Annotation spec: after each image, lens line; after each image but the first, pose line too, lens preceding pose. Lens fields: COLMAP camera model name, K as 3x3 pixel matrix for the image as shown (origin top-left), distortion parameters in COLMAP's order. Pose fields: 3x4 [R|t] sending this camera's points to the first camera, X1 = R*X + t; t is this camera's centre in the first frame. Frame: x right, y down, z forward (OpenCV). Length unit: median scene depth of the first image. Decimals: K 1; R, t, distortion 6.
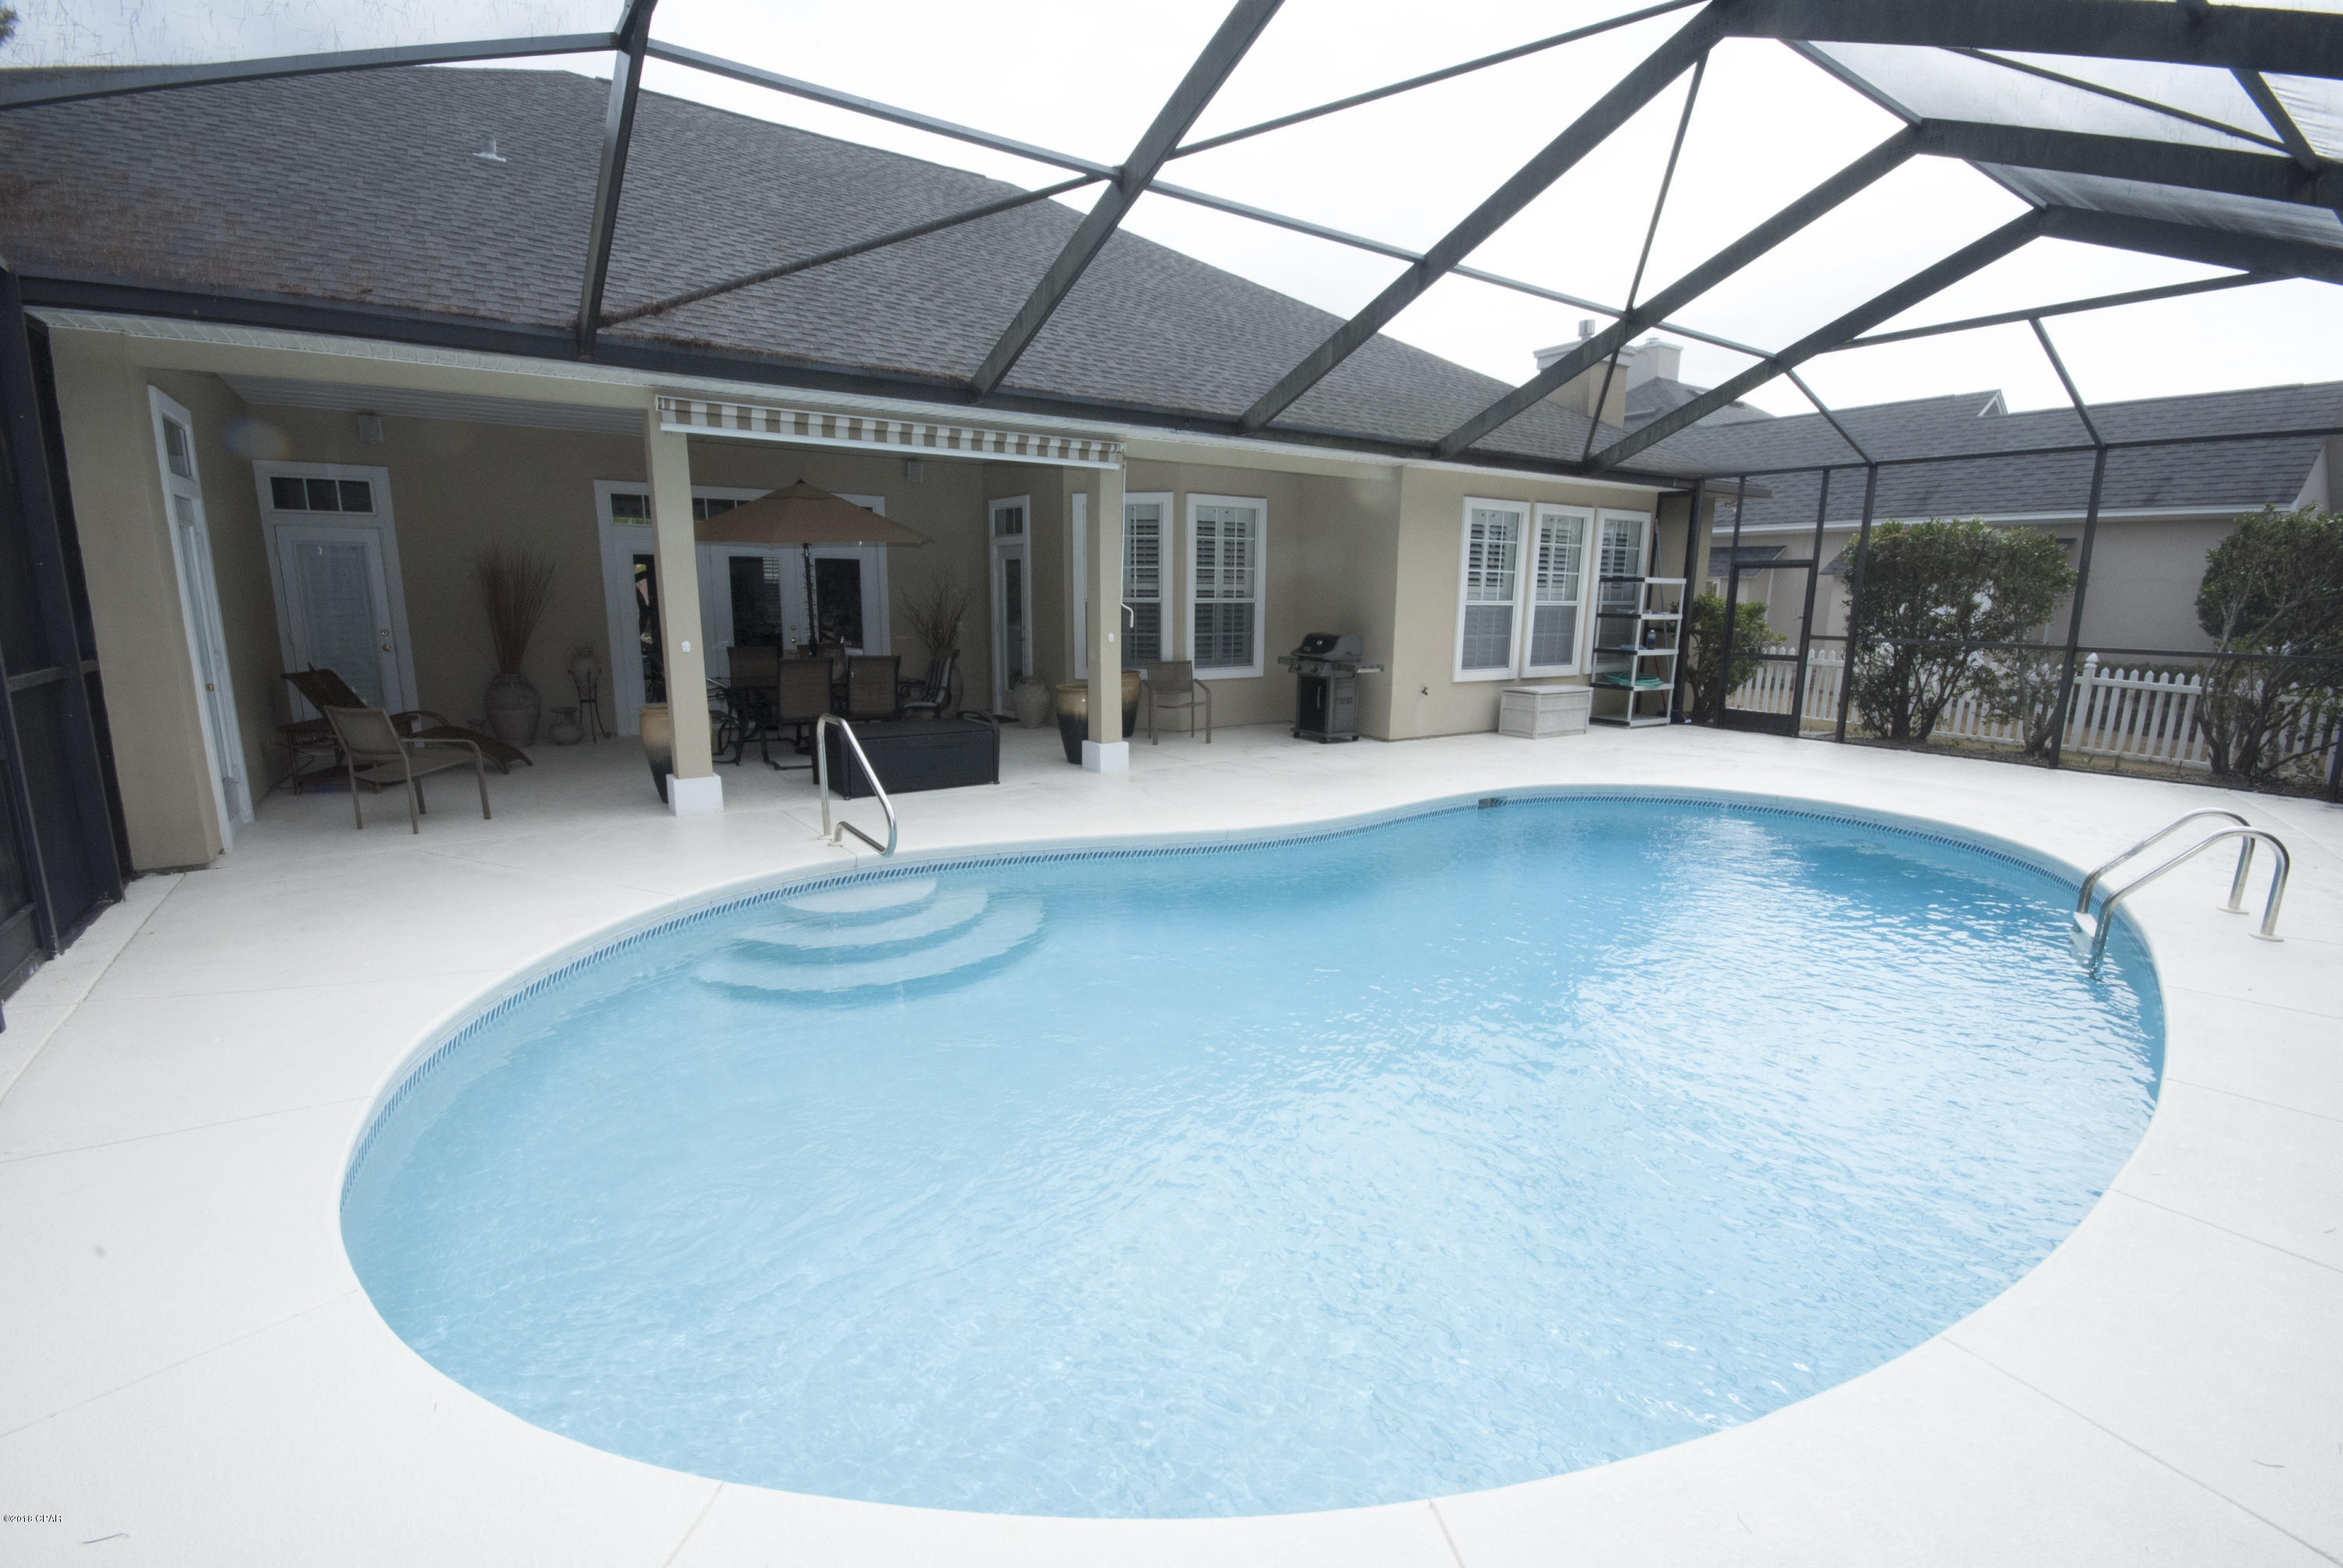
lens RADIAL K [[1031.8, 0, 1171.5], [0, 1031.8, 784.0], [0, 0, 1]] dist [-0.002746, -0.000312]
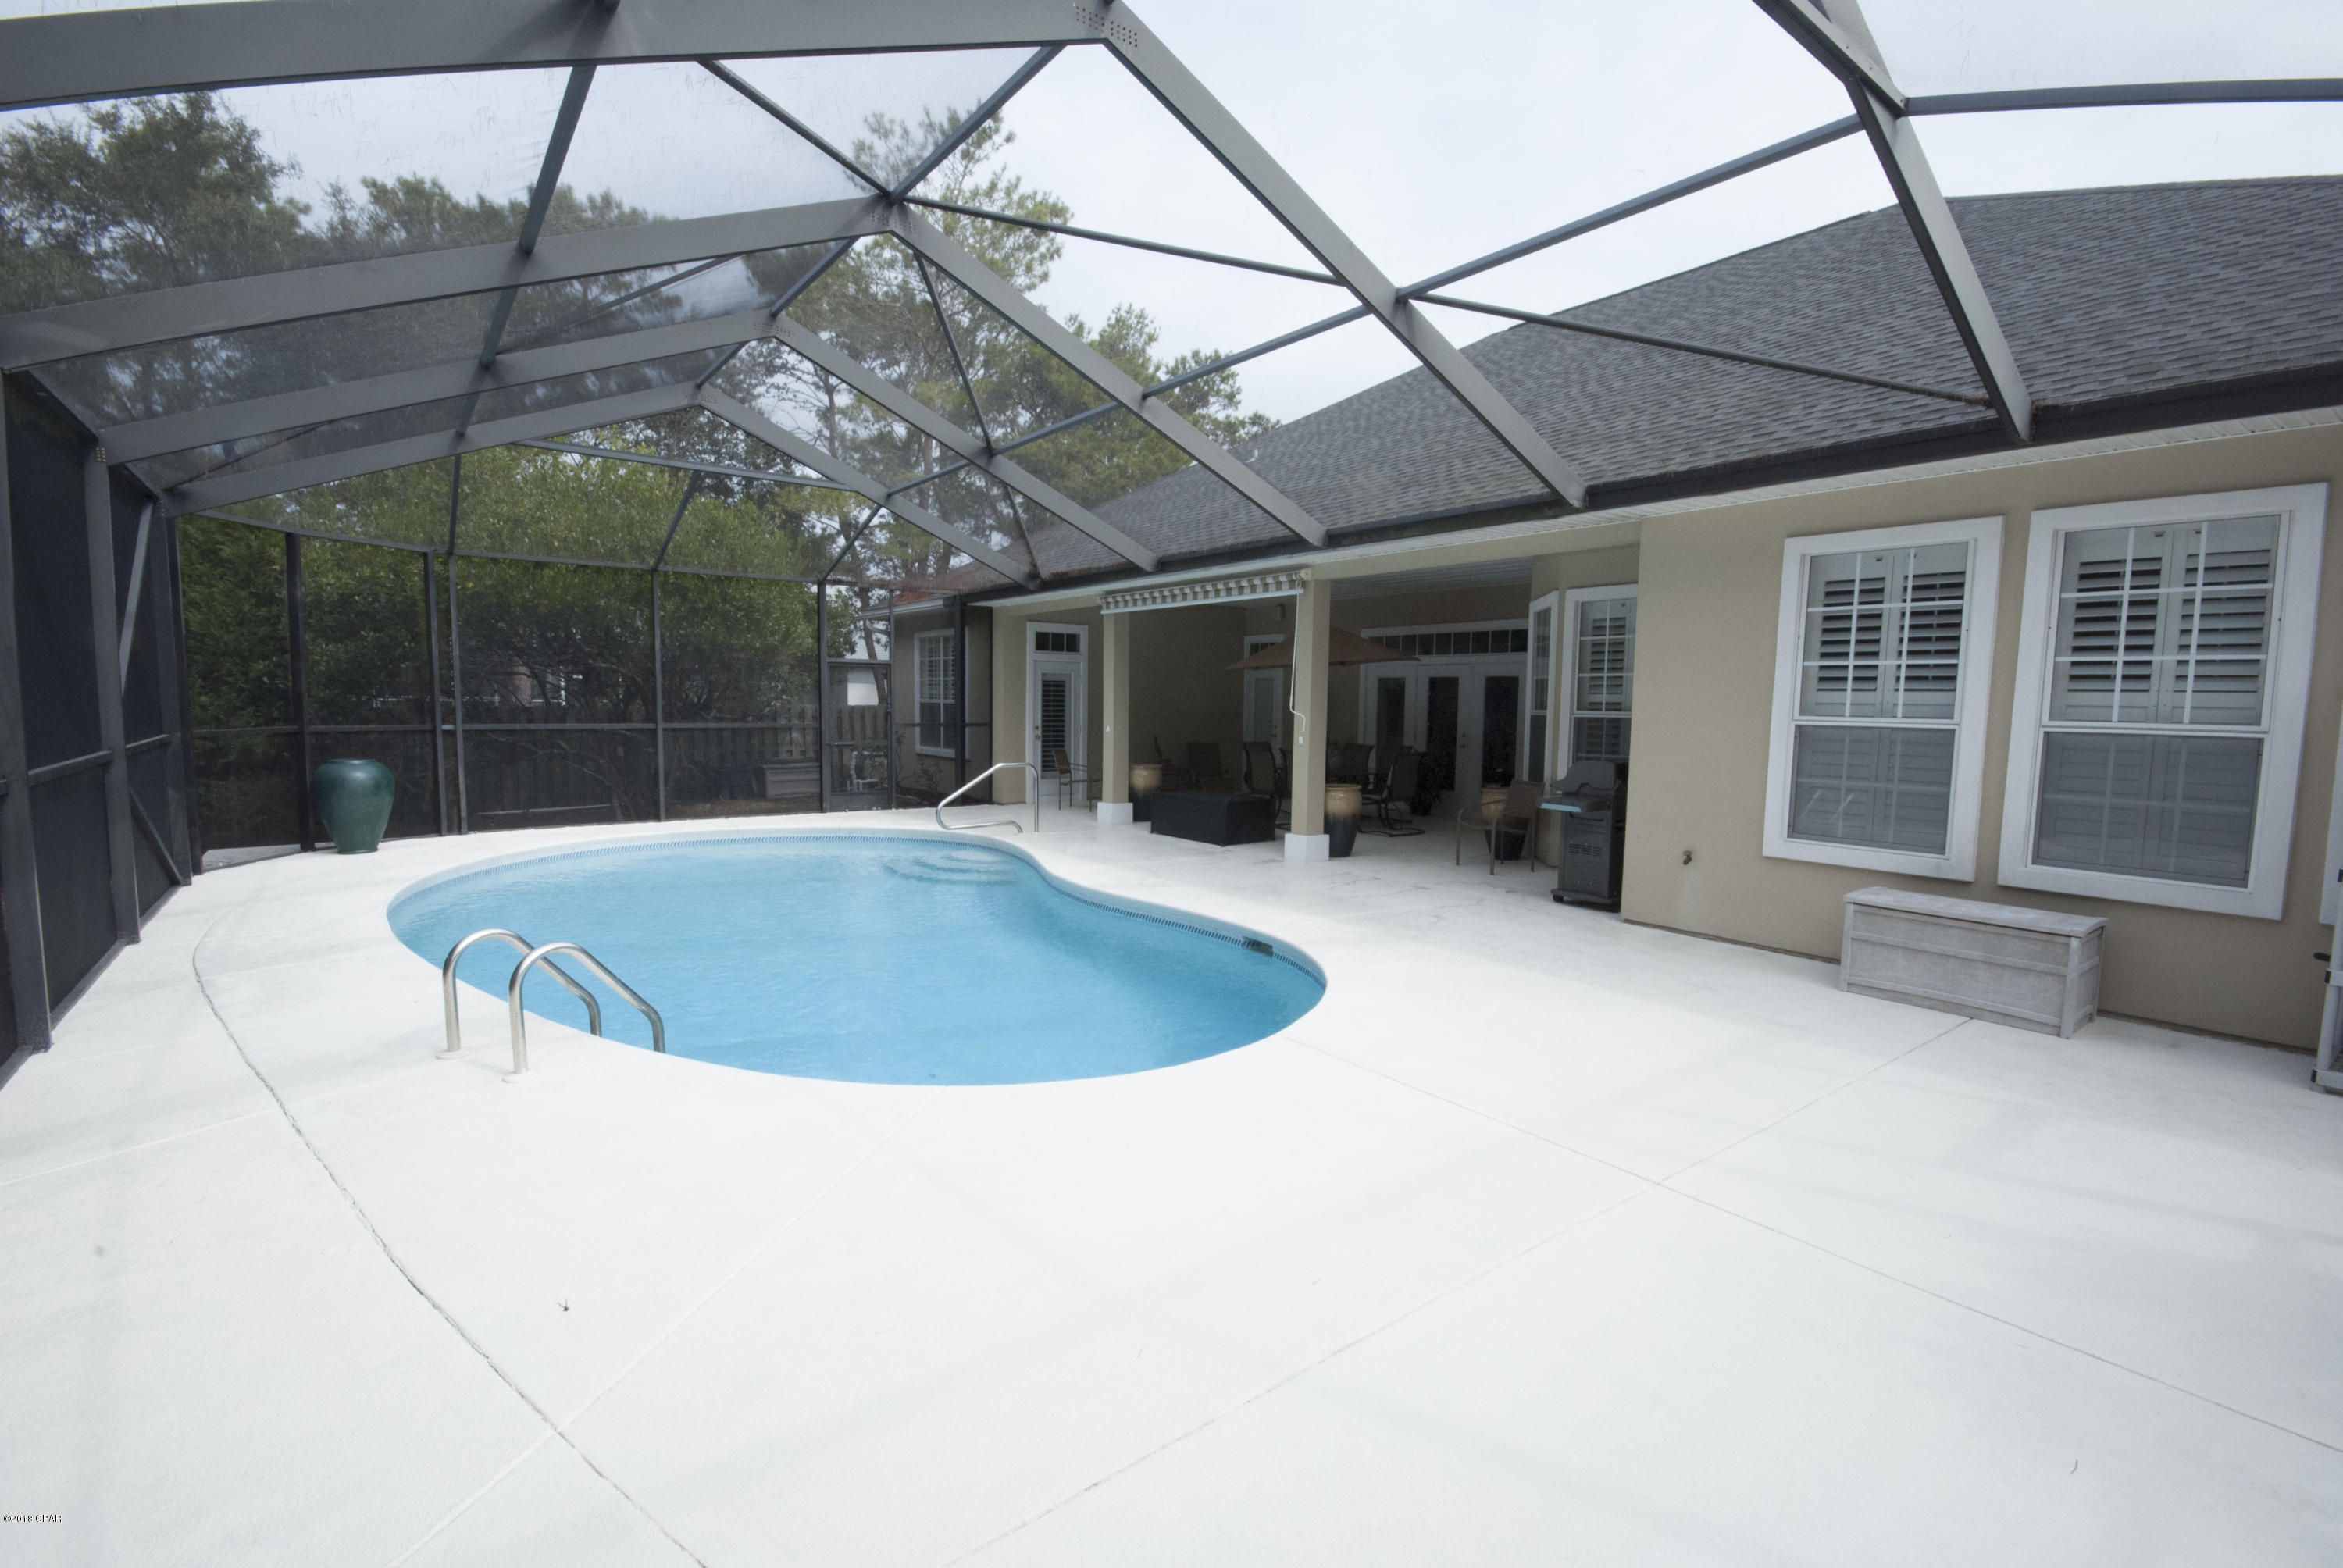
lens RADIAL K [[1031.8, 0, 1171.5], [0, 1031.8, 784.0], [0, 0, 1]] dist [-0.002746, -0.000312]
pose [[0.051187, 0.072612, -0.996046, 0.880829], [-0.194570, 0.978967, 0.061368, -0.116087], [0.979552, 0.190659, 0.064238, 0.674145]]
